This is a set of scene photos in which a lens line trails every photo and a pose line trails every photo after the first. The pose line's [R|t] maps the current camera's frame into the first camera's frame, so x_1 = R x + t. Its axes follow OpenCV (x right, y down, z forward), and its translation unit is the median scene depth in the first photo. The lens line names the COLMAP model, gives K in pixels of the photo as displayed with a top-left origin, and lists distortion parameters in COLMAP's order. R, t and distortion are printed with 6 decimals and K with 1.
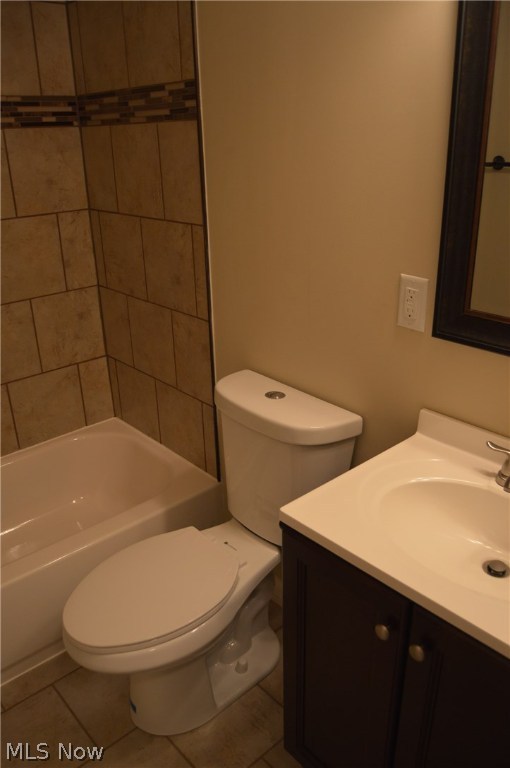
lens RADIAL K [[613.6, 0, 256.9], [0, 613.6, 392.9], [0, 0, 1]] dist [-0.070904, 0.011367]
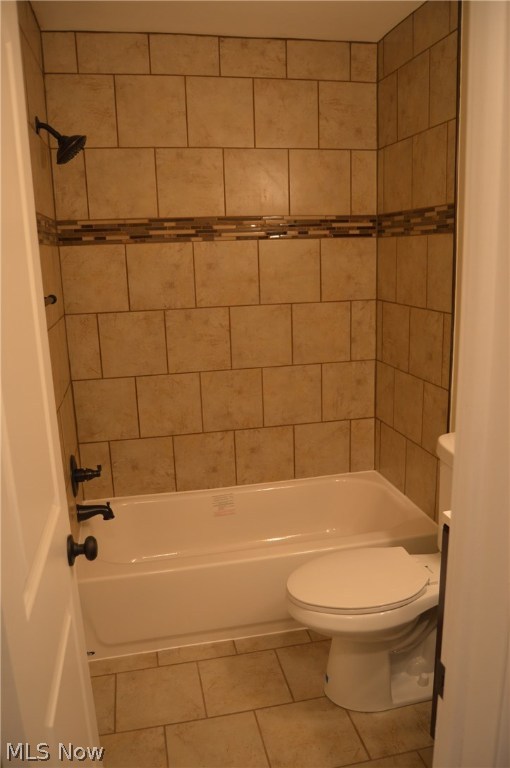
lens RADIAL K [[613.6, 0, 256.9], [0, 613.6, 392.9], [0, 0, 1]] dist [-0.070904, 0.011367]
pose [[0.865394, 0.109731, -0.488930, 0.168614], [-0.188151, 0.975491, -0.114092, 0.089399], [0.464427, 0.190727, 0.864830, -0.206273]]
